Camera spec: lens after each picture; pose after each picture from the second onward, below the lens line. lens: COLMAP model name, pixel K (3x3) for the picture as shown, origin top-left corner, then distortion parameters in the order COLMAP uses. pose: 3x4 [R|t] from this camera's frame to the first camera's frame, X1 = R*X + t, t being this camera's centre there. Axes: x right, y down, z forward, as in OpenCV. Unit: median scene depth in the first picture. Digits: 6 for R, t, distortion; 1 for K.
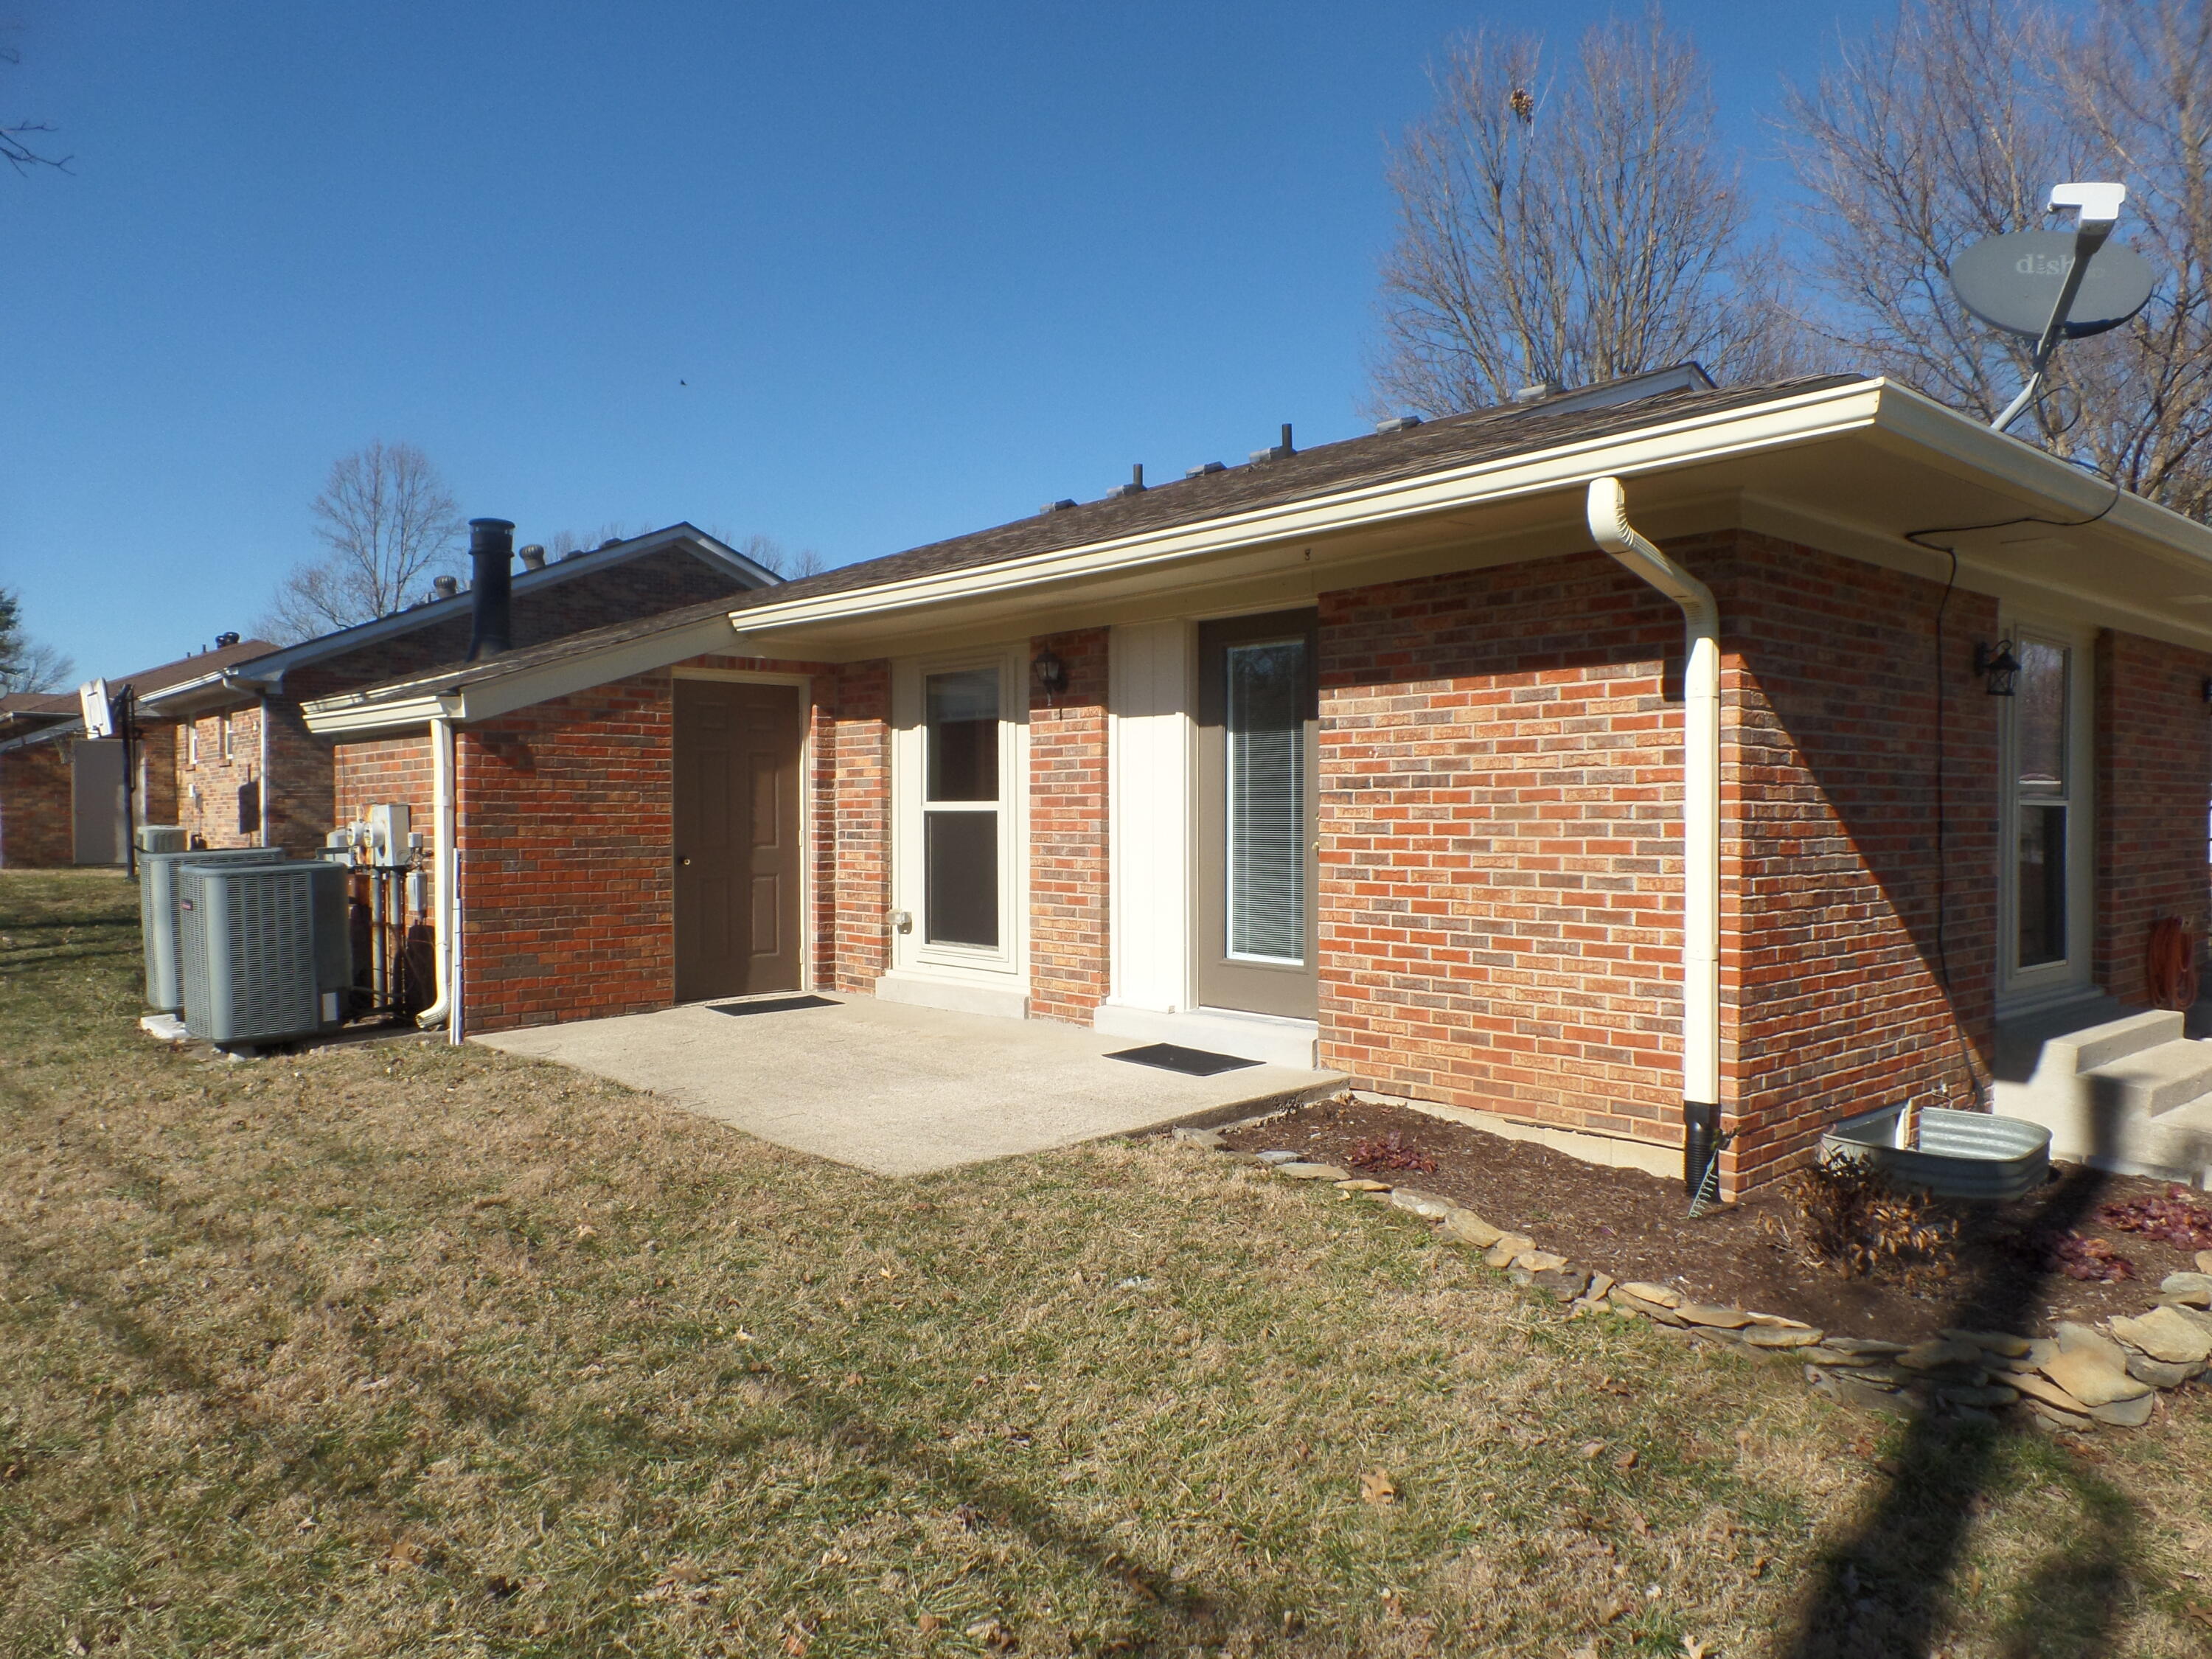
lens RADIAL K [[1535.2, 0, 1100.6], [0, 1535.2, 835.1], [0, 0, 1]] dist [0.008780, -0.007774]
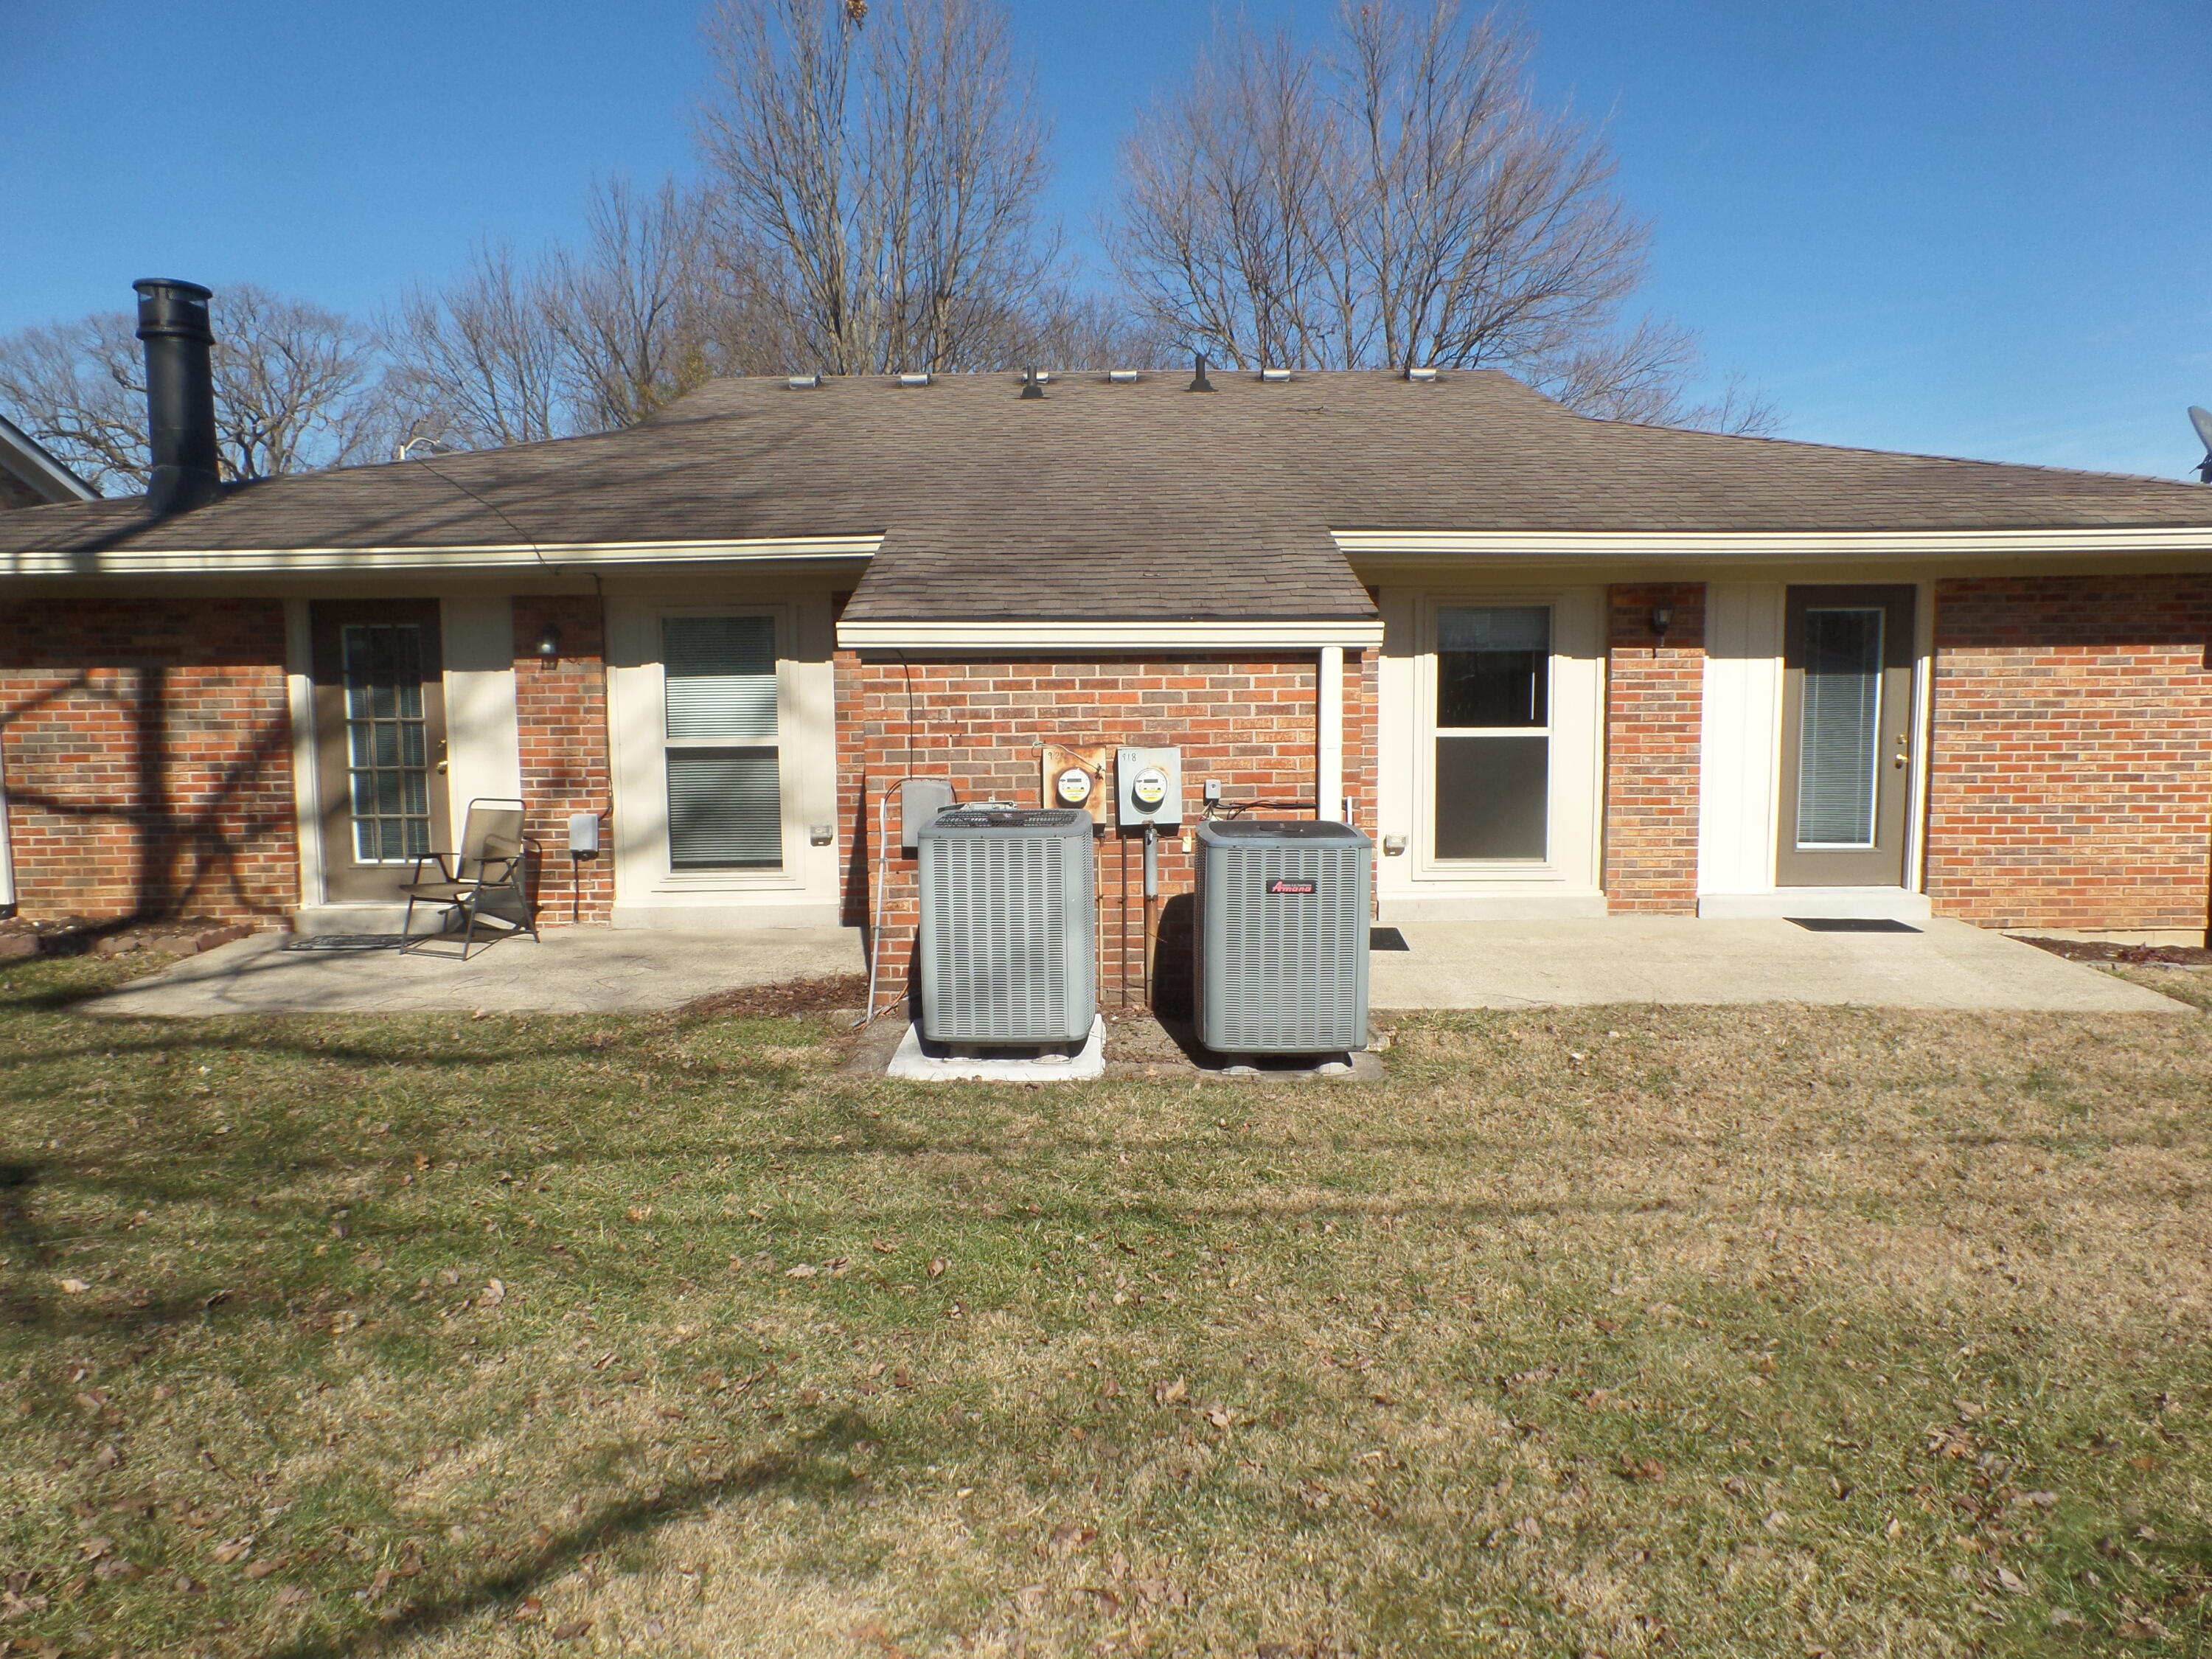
lens RADIAL K [[1535.2, 0, 1096.0], [0, 1535.2, 831.0], [0, 0, 1]] dist [0.008780, -0.007774]
pose [[0.667392, -0.079065, 0.740498, -1.535756], [0.015146, 0.995584, 0.092650, -0.076433], [-0.744553, -0.050619, 0.665641, 0.690295]]
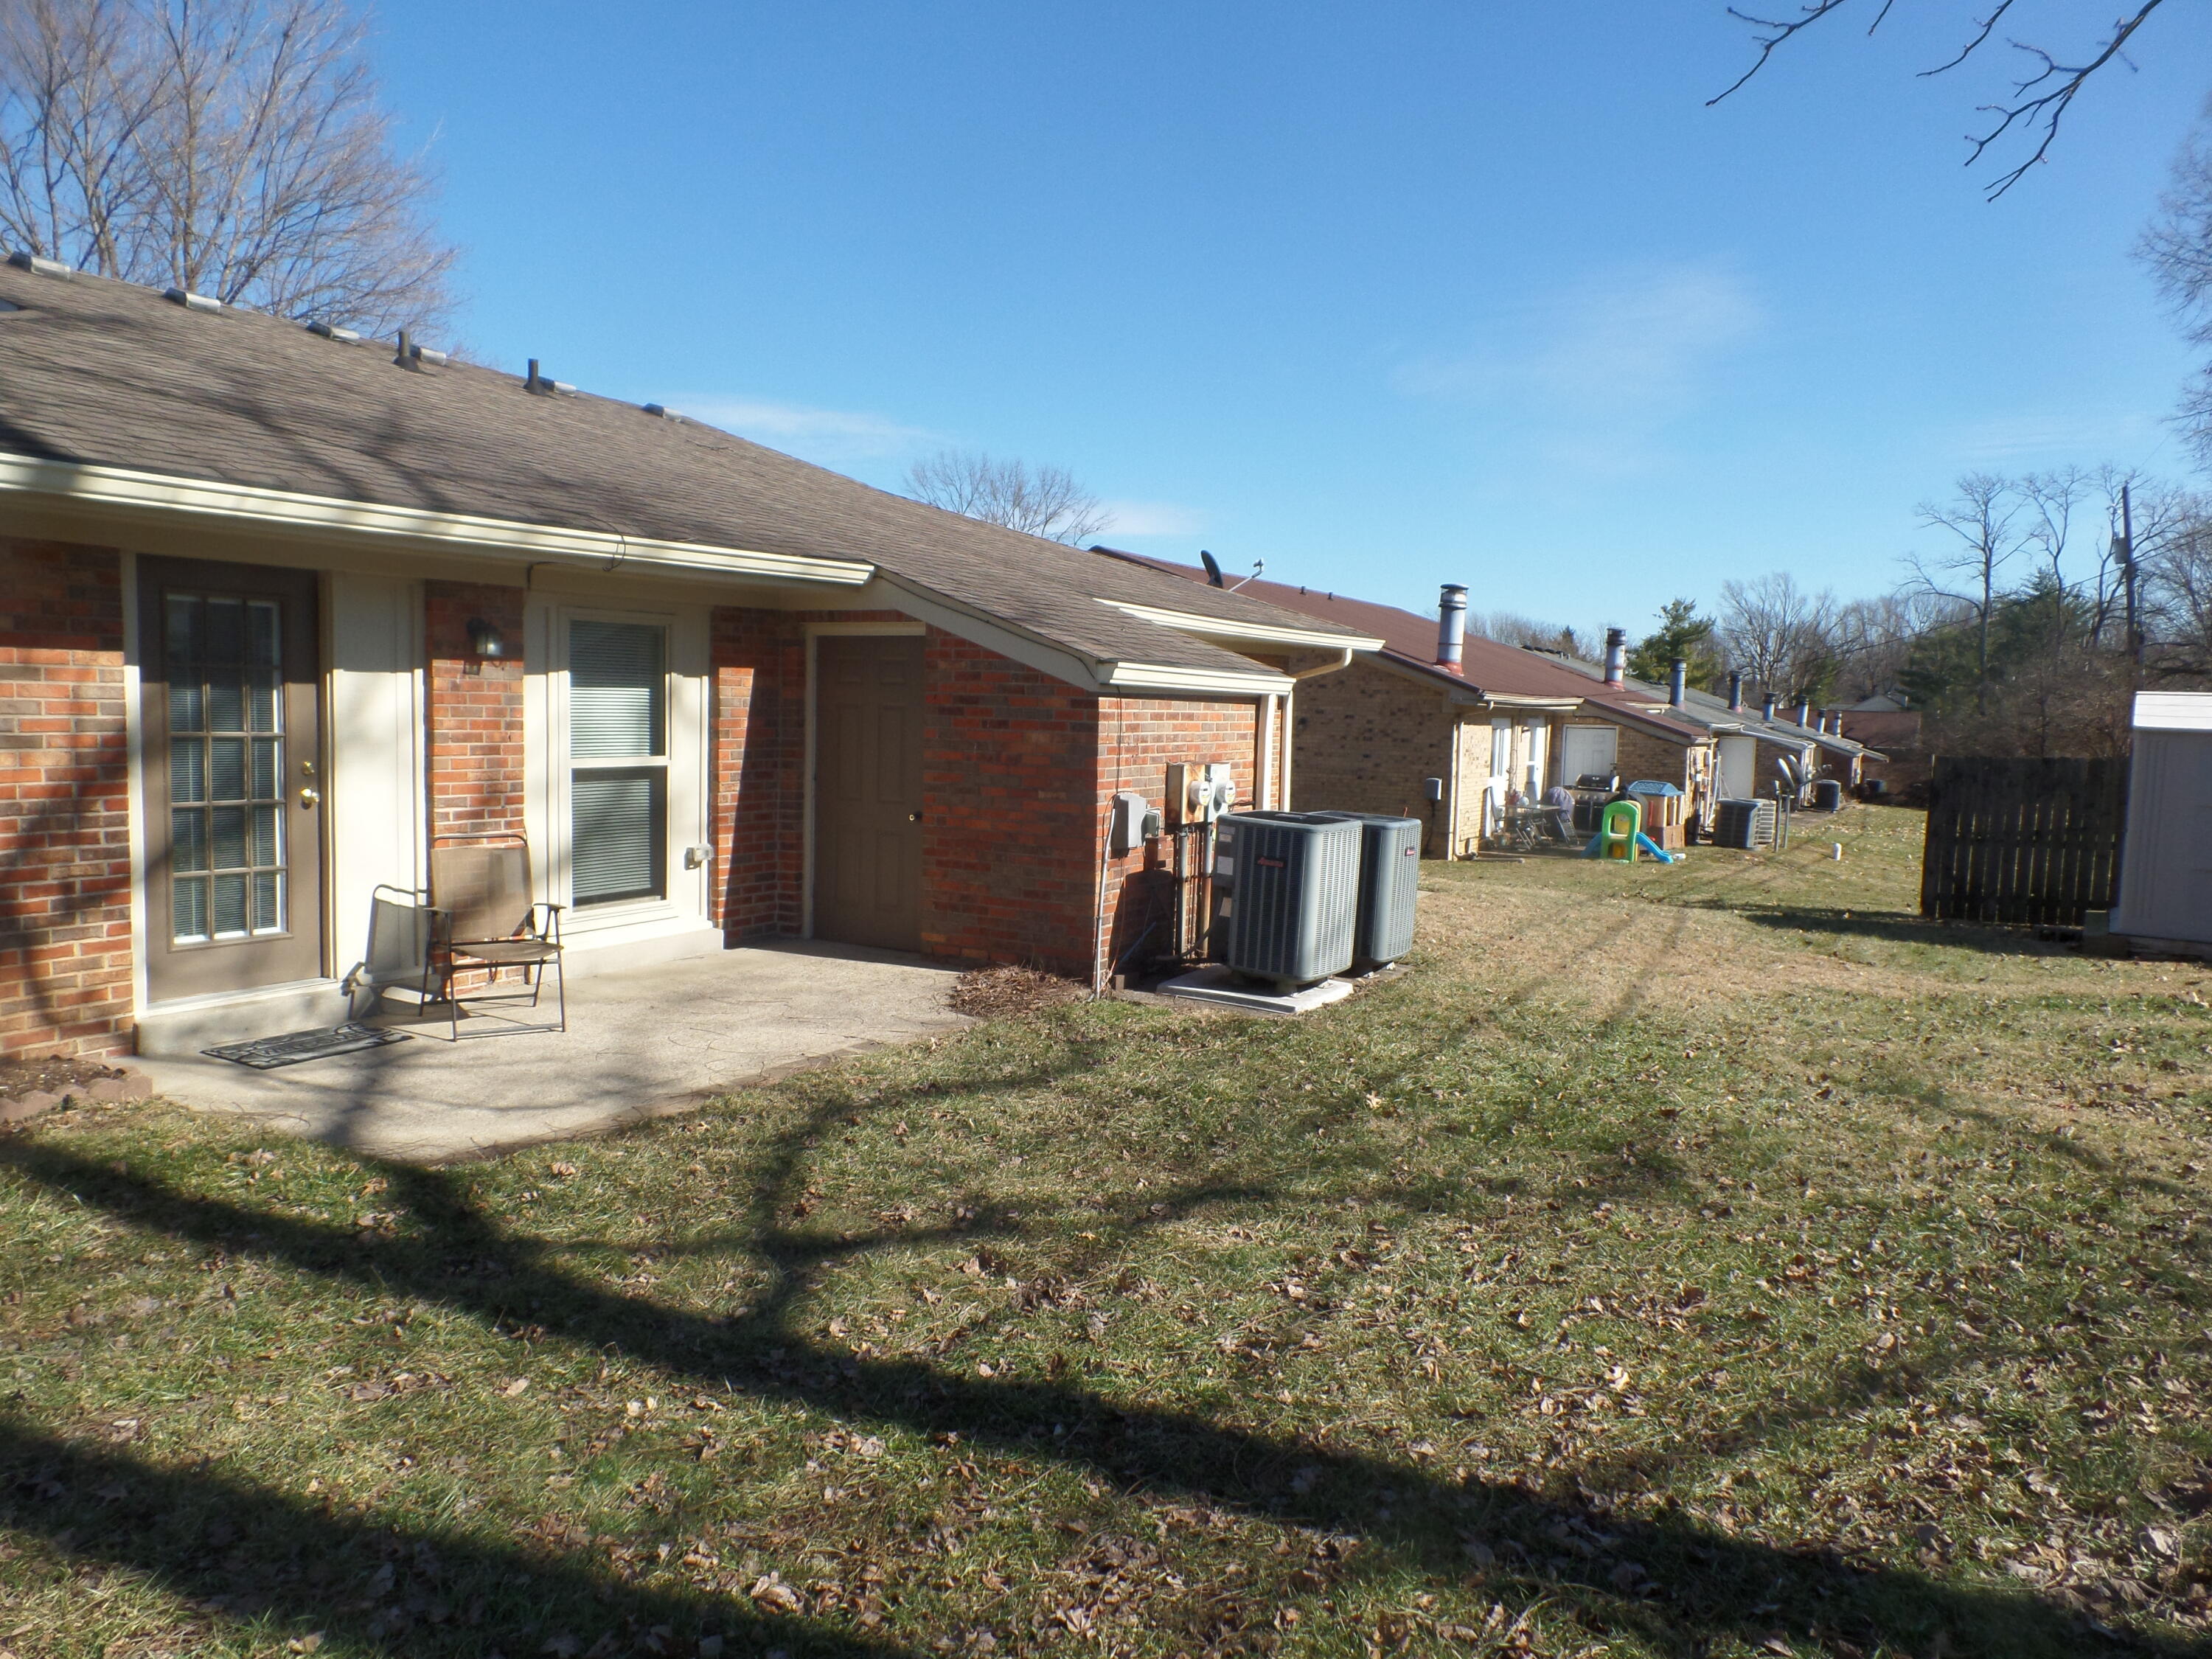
lens RADIAL K [[1535.2, 0, 1093.6], [0, 1535.2, 835.3], [0, 0, 1]] dist [0.008780, -0.007774]
pose [[-0.322931, -0.091362, 0.942002, -2.128878], [-0.022659, 0.995791, 0.088811, -0.095863], [-0.946151, 0.007335, -0.323642, 2.128867]]
